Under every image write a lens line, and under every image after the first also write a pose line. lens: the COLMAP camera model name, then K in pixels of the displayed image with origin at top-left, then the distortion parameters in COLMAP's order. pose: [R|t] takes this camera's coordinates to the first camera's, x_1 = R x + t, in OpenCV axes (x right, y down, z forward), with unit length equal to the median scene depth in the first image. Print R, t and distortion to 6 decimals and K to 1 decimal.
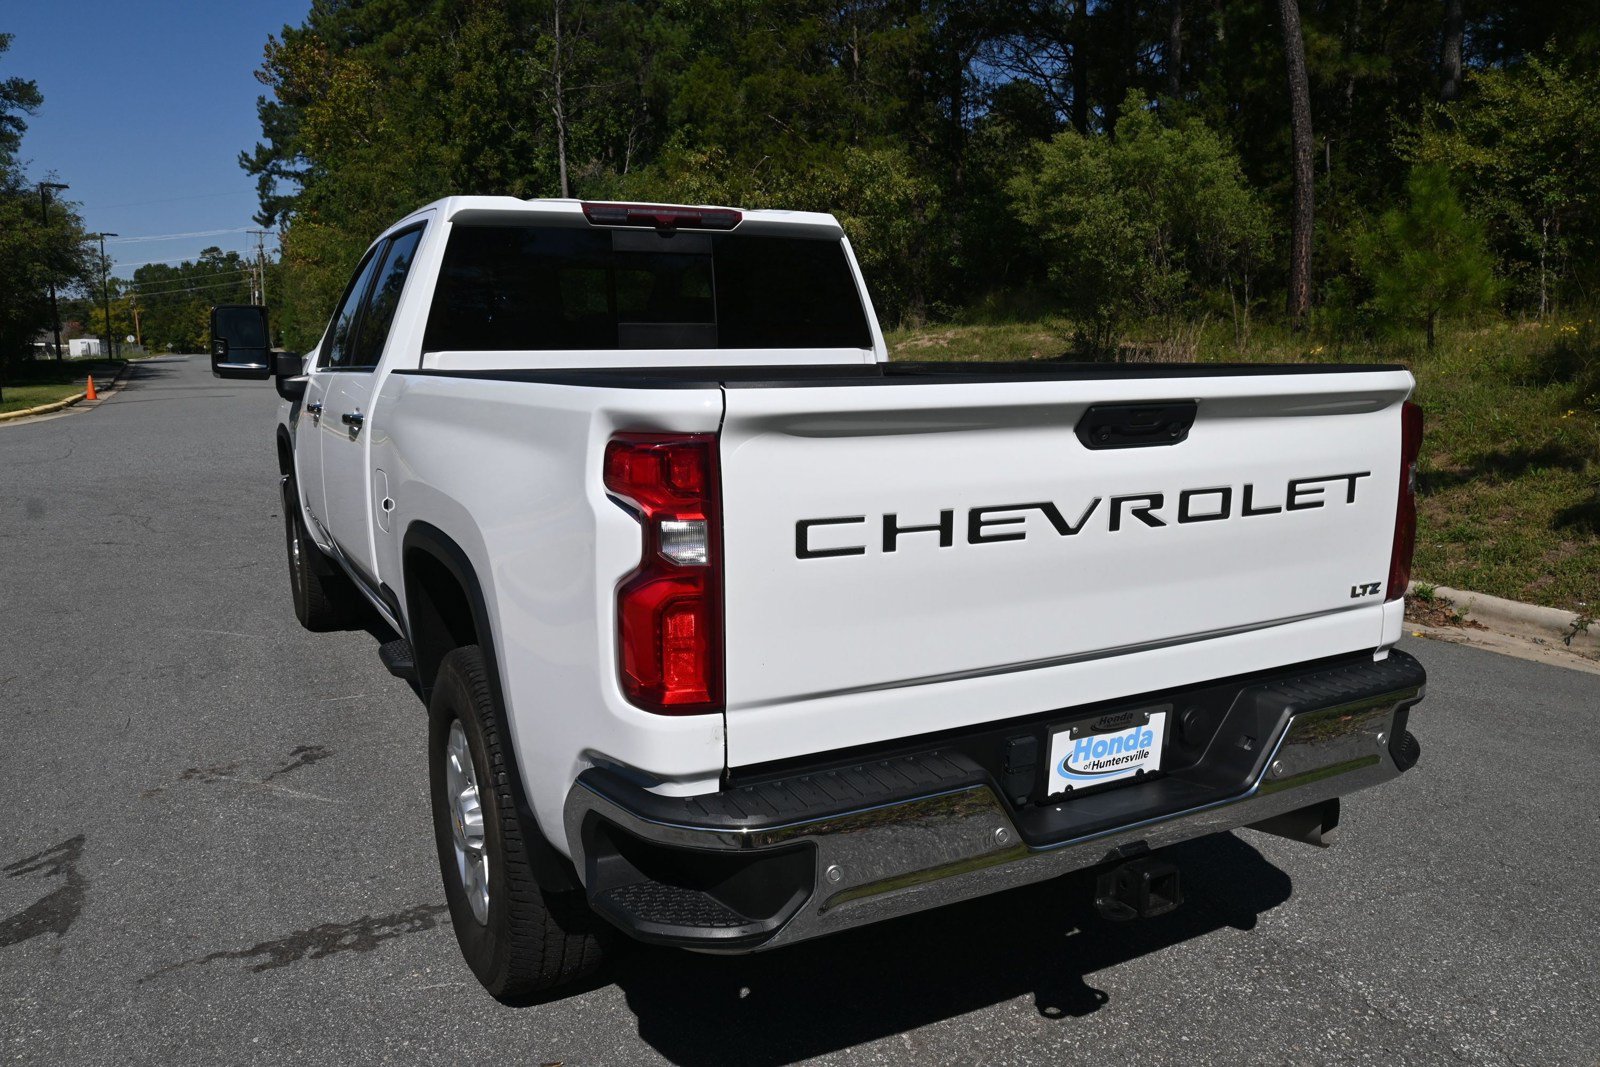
lens RADIAL K [[1193.6, 0, 800.0], [0, 1193.6, 533.5], [0, 0, 1]] dist [0.001437, -0.004807]
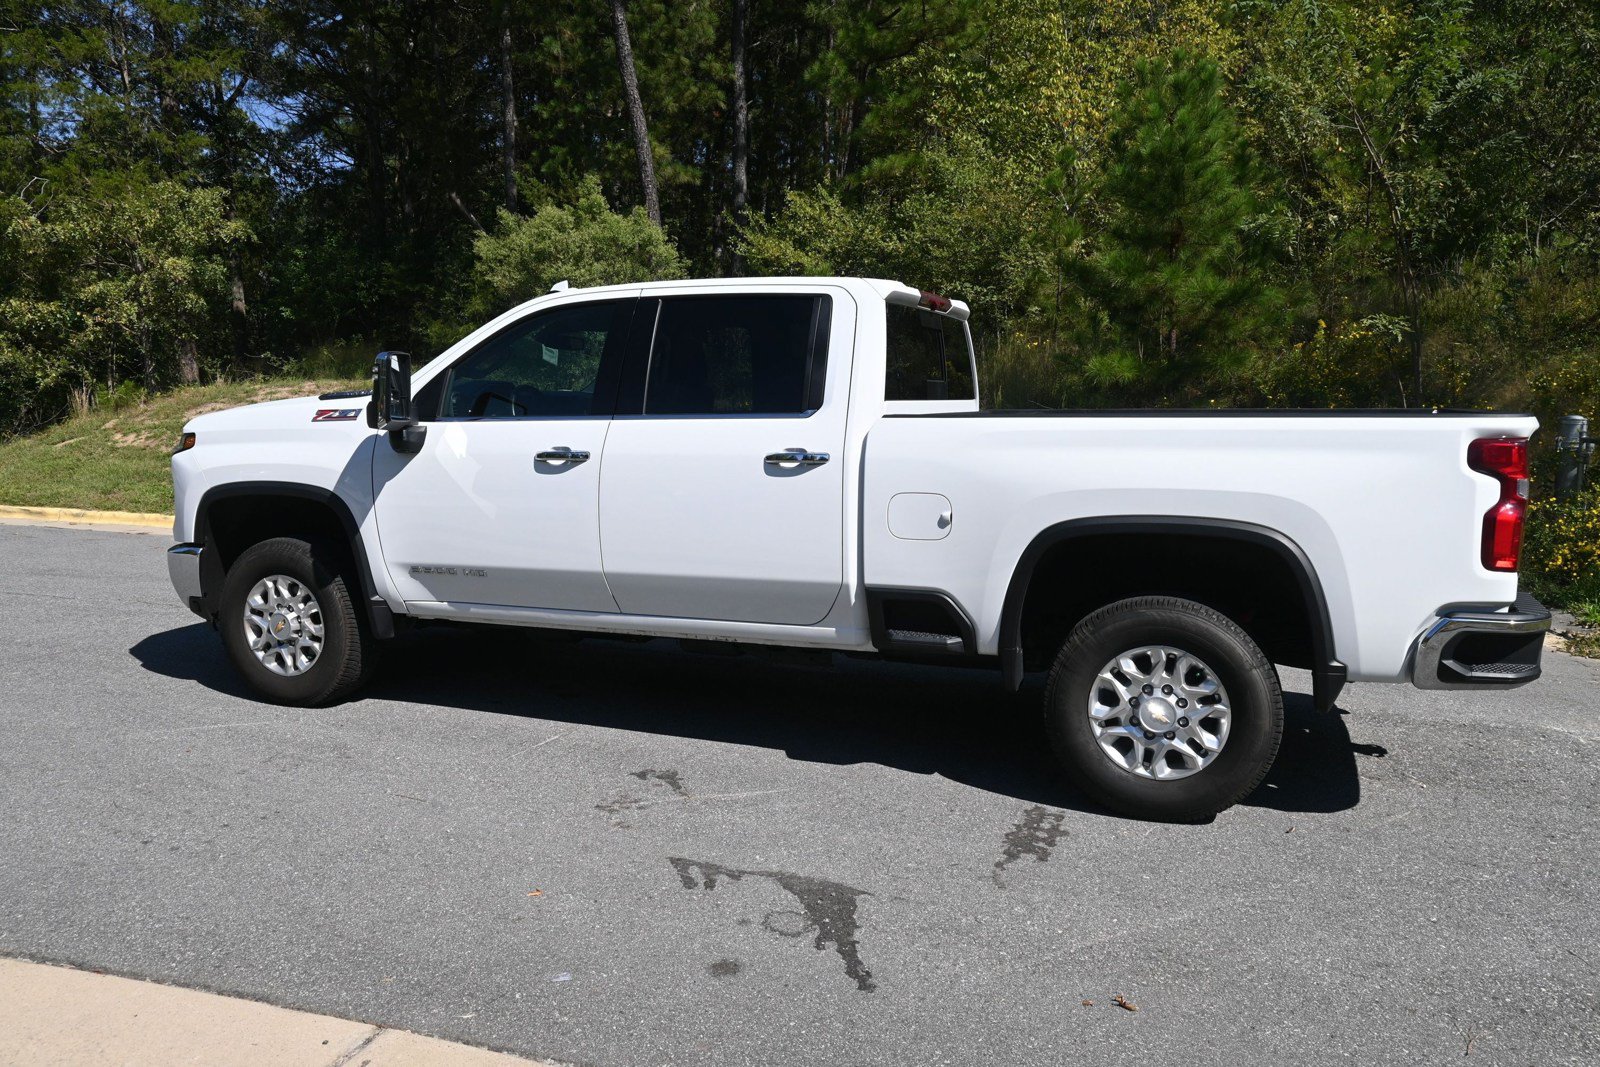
lens RADIAL K [[1193.6, 0, 800.0], [0, 1193.6, 533.5], [0, 0, 1]] dist [0.001437, -0.004807]
pose [[0.752780, -0.068663, 0.654682, -1.034374], [0.098259, 0.995124, -0.008613, -0.009153], [-0.650898, 0.070812, 0.755856, 0.097039]]
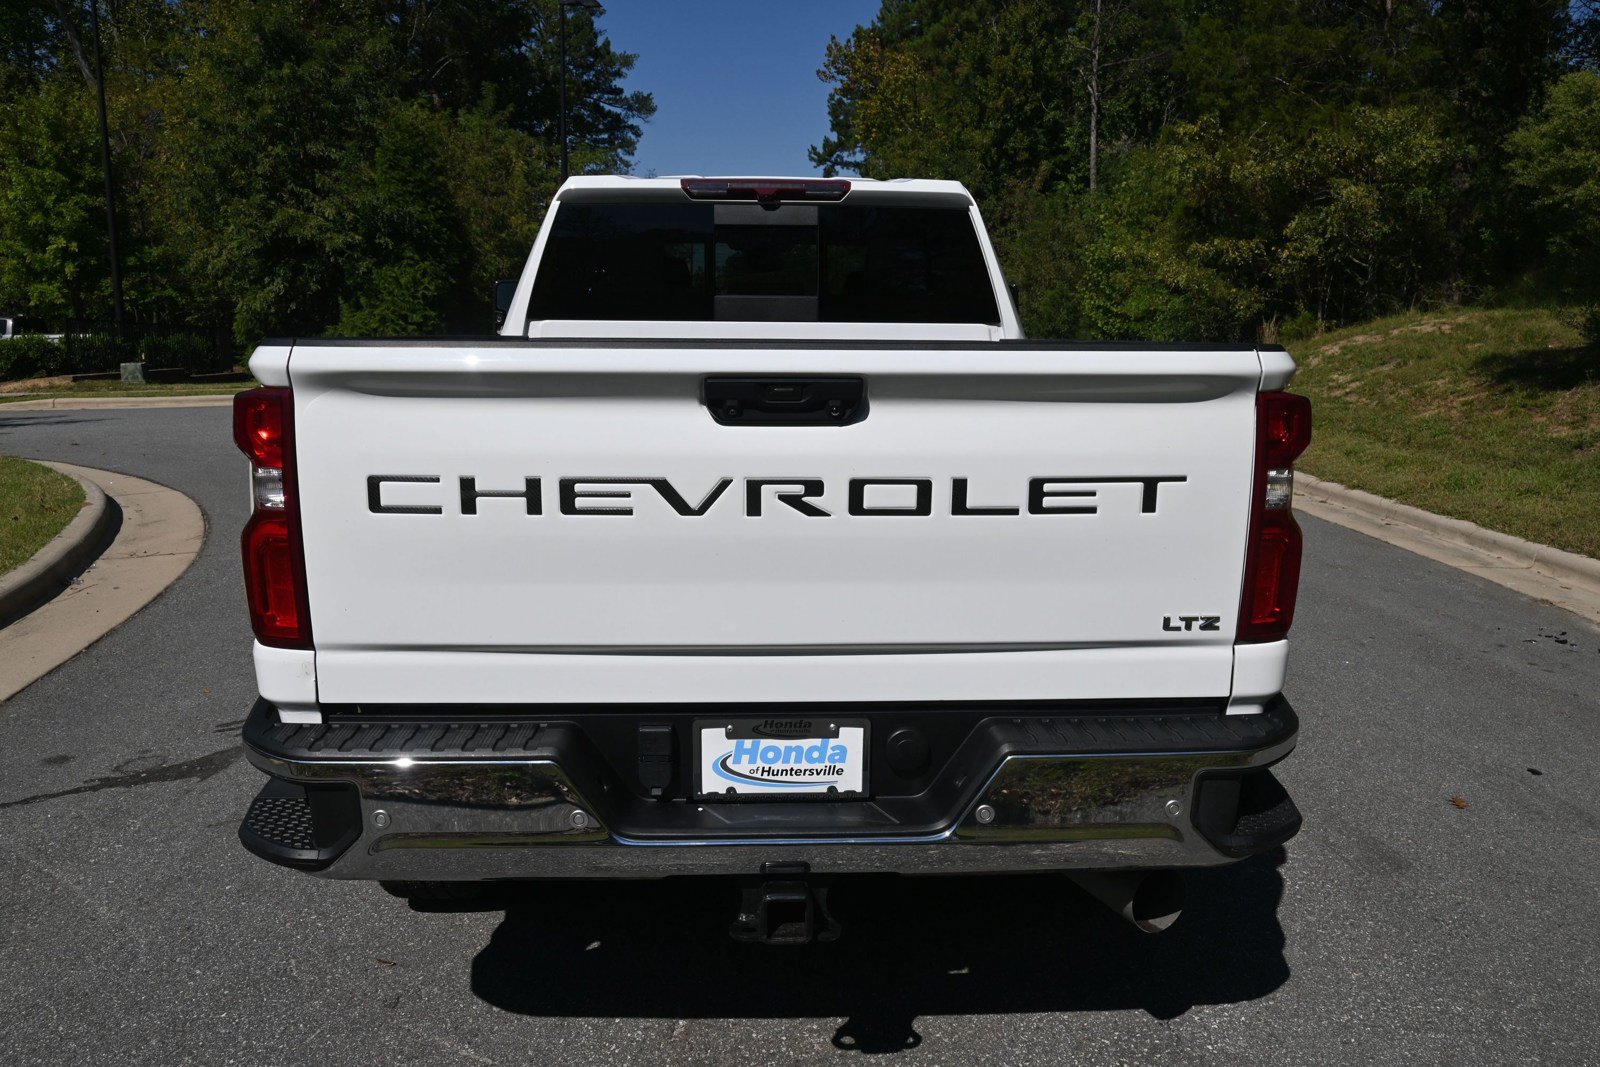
lens RADIAL K [[1193.6, 0, 800.0], [0, 1193.6, 533.5], [0, 0, 1]] dist [0.001437, -0.004807]
pose [[0.902992, 0.087293, -0.420697, 0.333018], [-0.081002, 0.996173, 0.032839, -0.010728], [0.421954, 0.004424, 0.906607, 0.092305]]
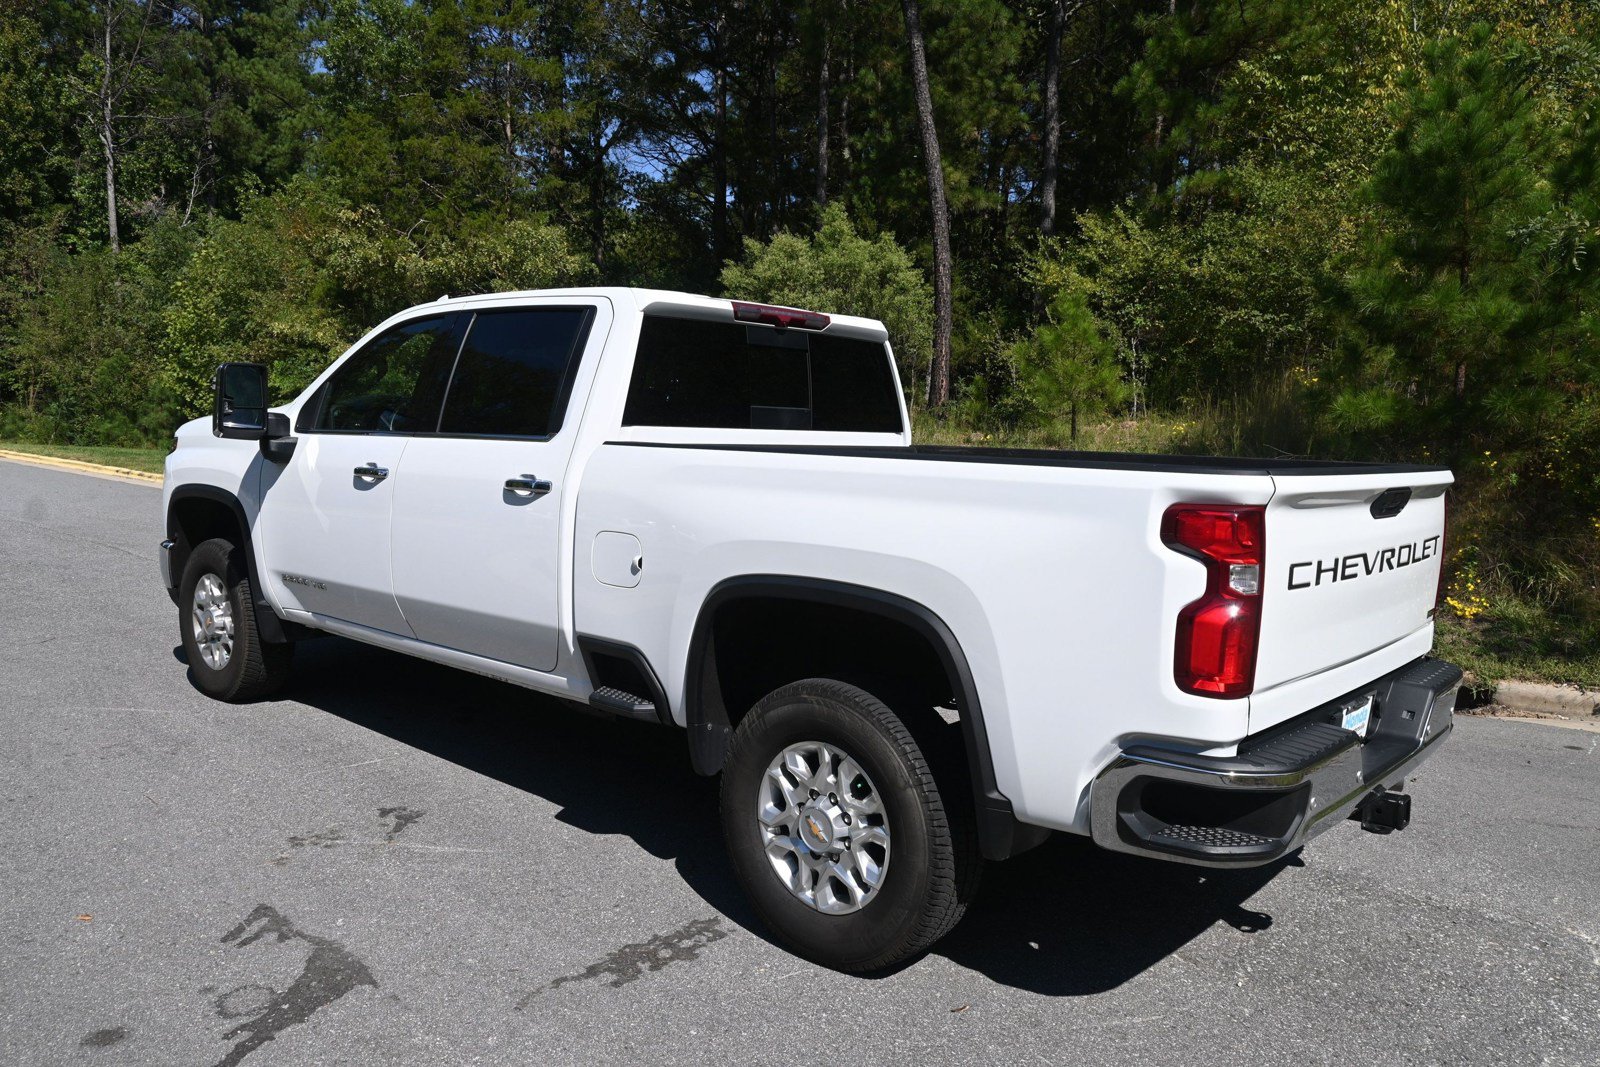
lens RADIAL K [[1193.6, 0, 800.0], [0, 1193.6, 533.5], [0, 0, 1]] dist [0.001437, -0.004807]
pose [[0.933542, 0.004946, 0.358435, -0.474289], [0.016089, 0.998319, -0.055680, 0.010199], [-0.358108, 0.057746, 0.931893, -0.073843]]
